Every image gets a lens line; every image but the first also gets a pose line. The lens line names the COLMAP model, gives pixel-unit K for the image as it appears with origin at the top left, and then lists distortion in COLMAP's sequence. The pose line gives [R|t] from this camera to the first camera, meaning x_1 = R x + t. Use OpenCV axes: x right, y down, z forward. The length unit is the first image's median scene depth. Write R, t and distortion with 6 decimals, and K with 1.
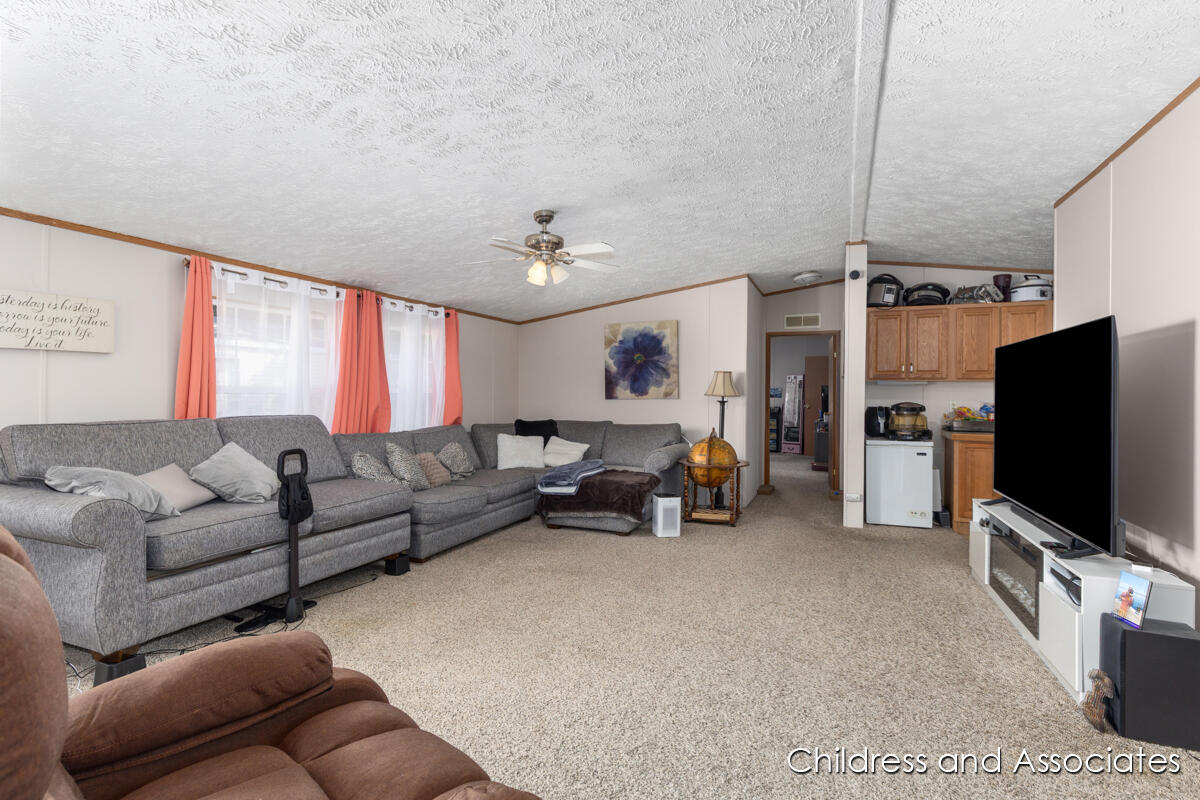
lens RADIAL K [[572.5, 0, 610.1], [0, 572.5, 394.6], [0, 0, 1]] dist [0.003204, 0.000445]
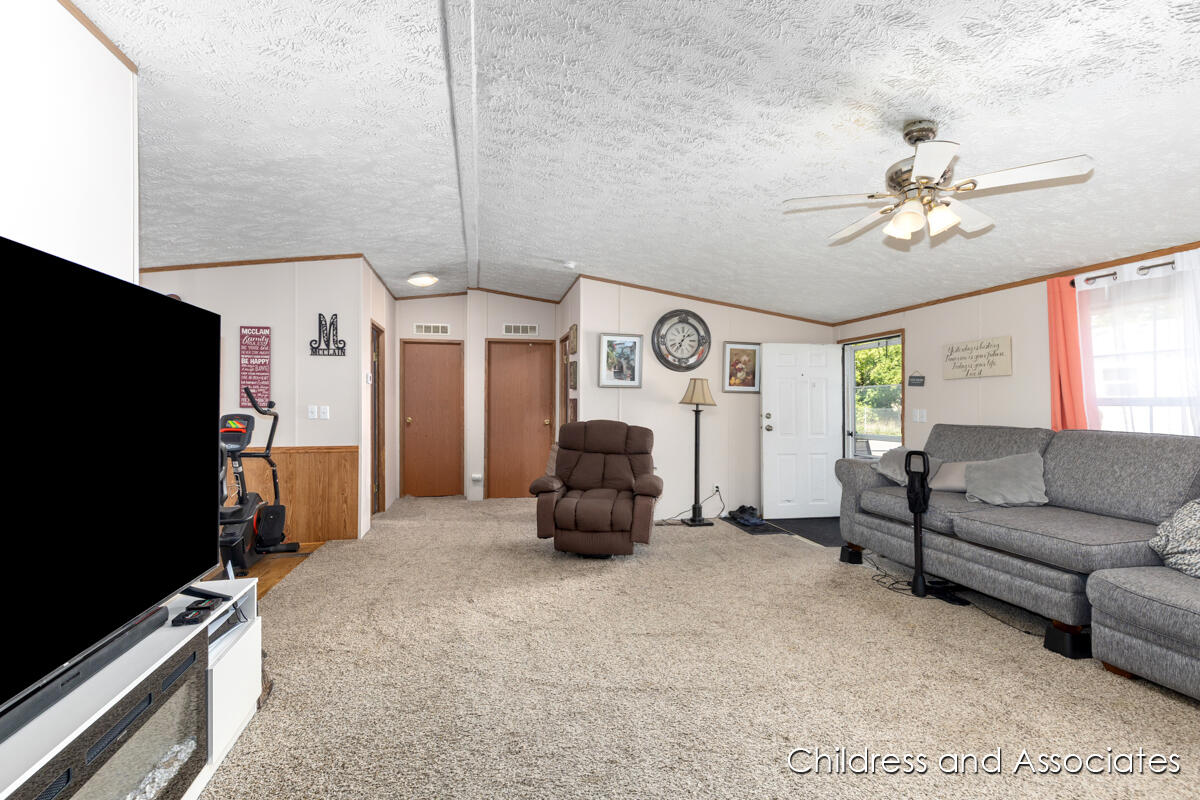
lens RADIAL K [[557.0, 0, 604.3], [0, 557.0, 399.5], [0, 0, 1]] dist [0.004353, -0.000268]
pose [[-0.822591, -0.011571, -0.568516, 0.553732], [-0.007787, 0.999928, -0.009084, 0.002636], [0.568580, -0.003045, -0.822622, 1.345390]]
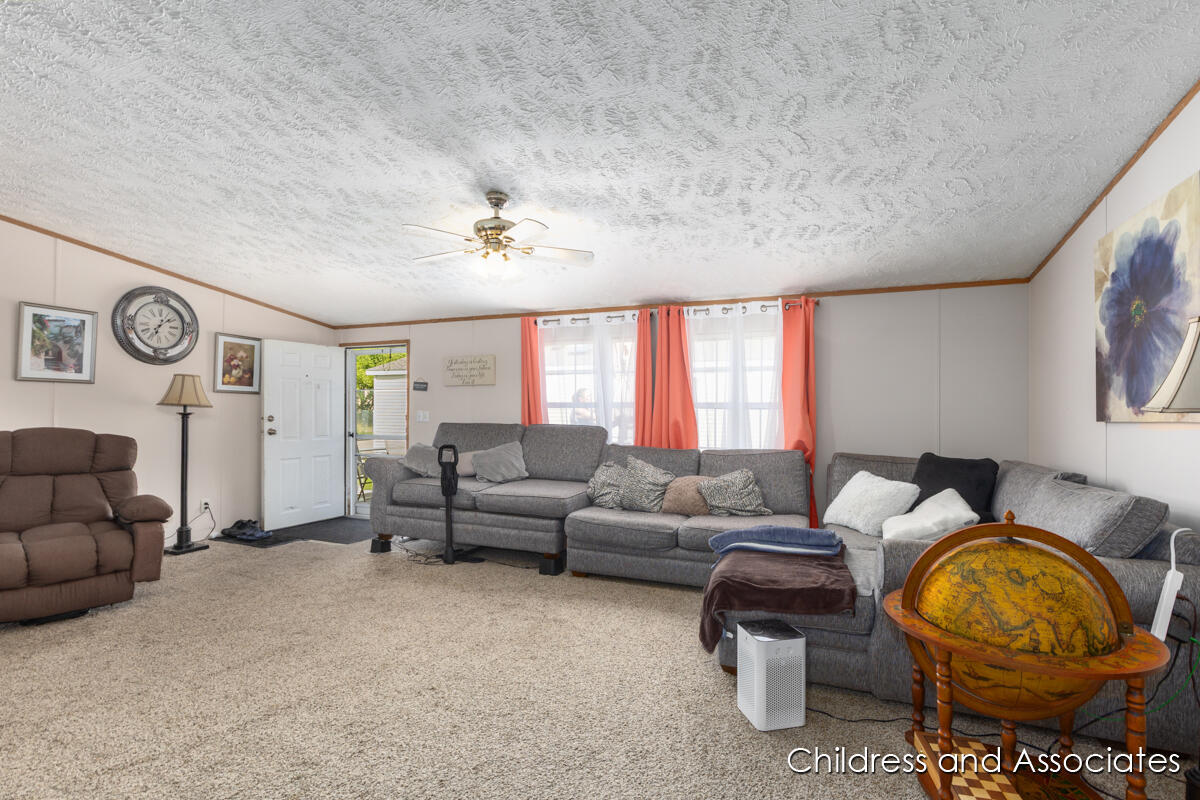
lens RADIAL K [[572.5, 0, 603.2], [0, 572.5, 409.8], [0, 0, 1]] dist [0.003204, 0.000445]
pose [[-0.015928, -0.001955, -0.999871, 0.760217], [-0.006941, 0.999974, -0.001844, 0.004999], [0.999849, 0.006911, -0.015941, 1.198406]]
